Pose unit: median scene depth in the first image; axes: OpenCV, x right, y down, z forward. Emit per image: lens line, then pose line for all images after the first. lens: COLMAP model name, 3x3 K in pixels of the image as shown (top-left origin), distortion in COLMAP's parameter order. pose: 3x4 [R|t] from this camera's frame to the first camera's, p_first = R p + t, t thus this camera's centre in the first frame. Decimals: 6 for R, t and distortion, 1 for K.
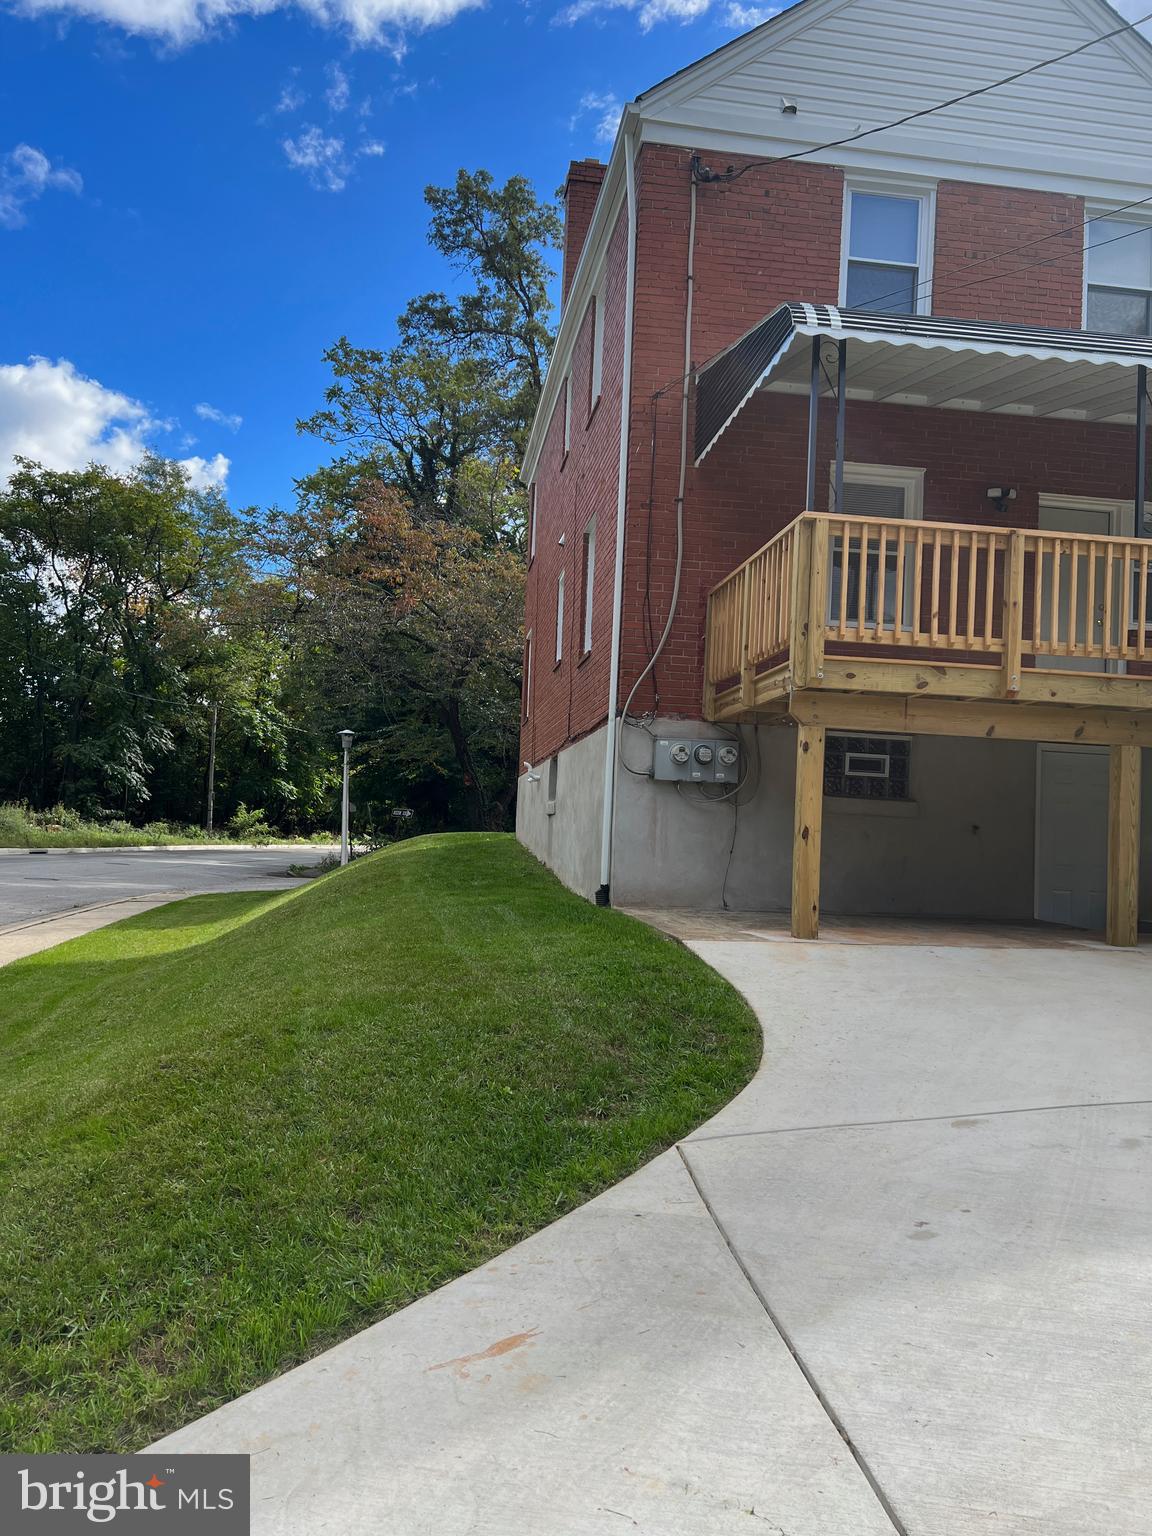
lens RADIAL K [[1154.5, 0, 582.1], [0, 1154.5, 773.2], [0, 0, 1]] dist [0.084454, -0.075486]
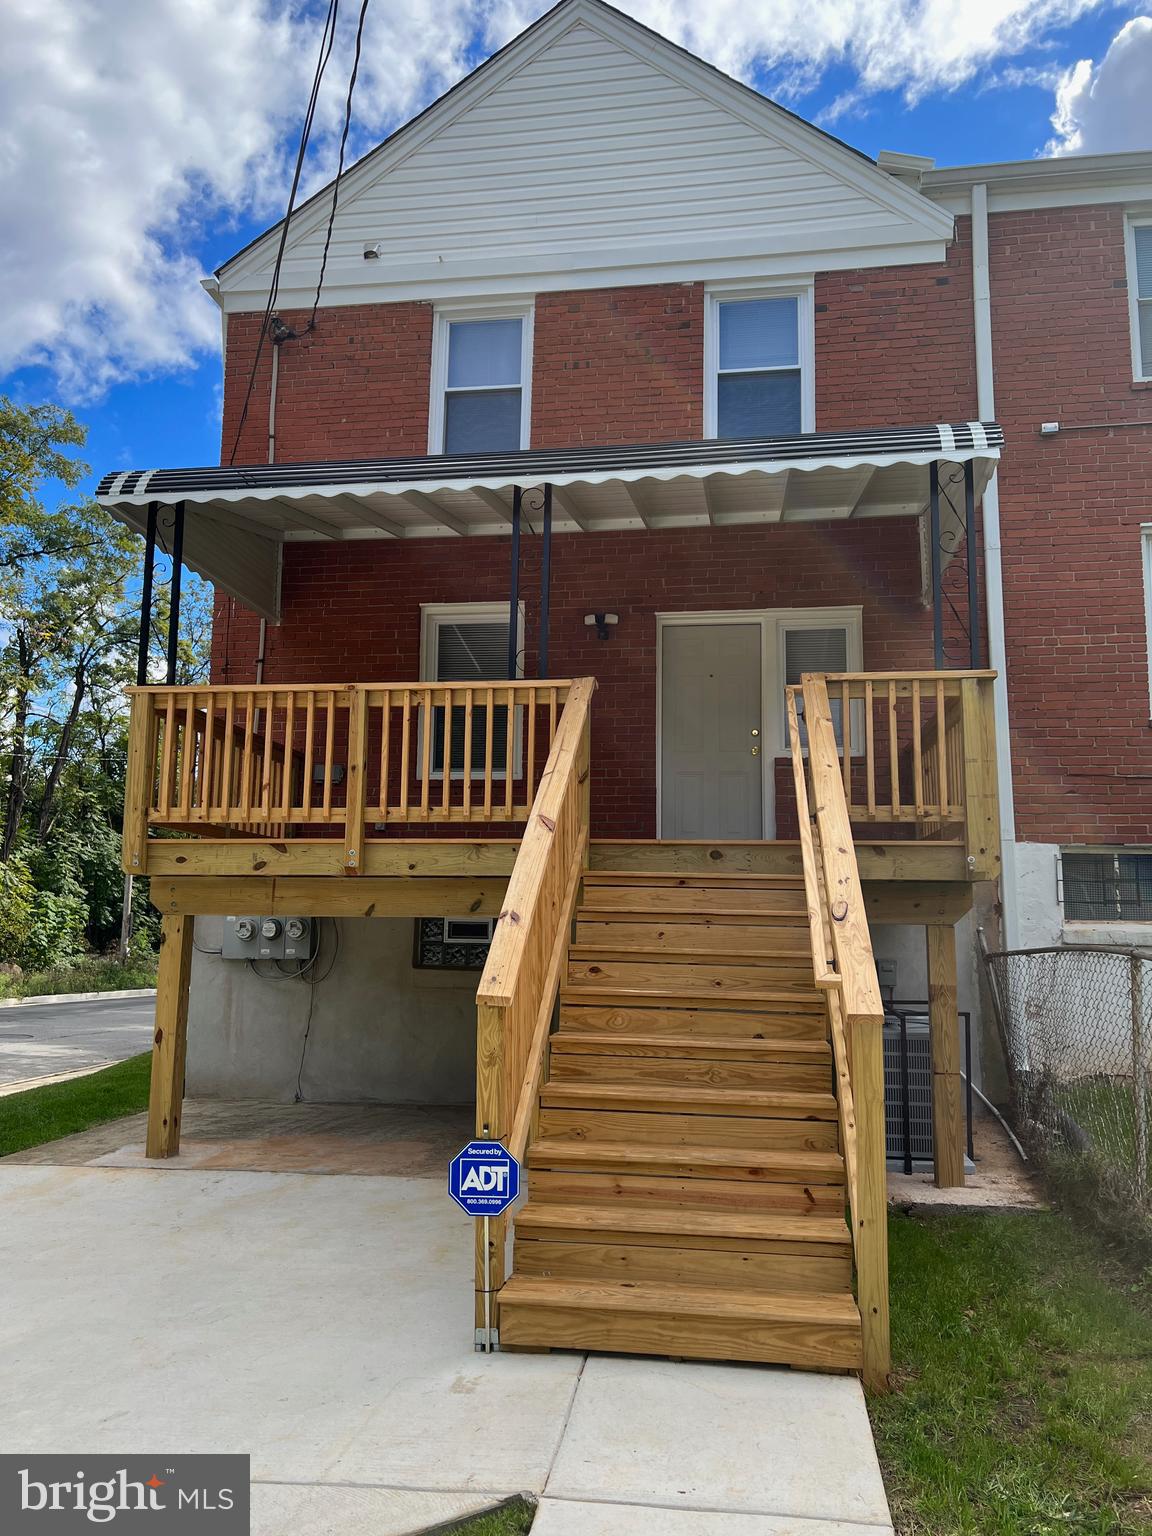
lens RADIAL K [[1152.3, 0, 568.1], [0, 1152.3, 781.0], [0, 0, 1]] dist [0.057290, -0.047214]
pose [[0.957518, -0.069062, -0.279981, 0.582058], [0.044389, 0.994626, -0.093532, -0.035564], [0.284936, 0.077130, 0.955438, 0.166436]]
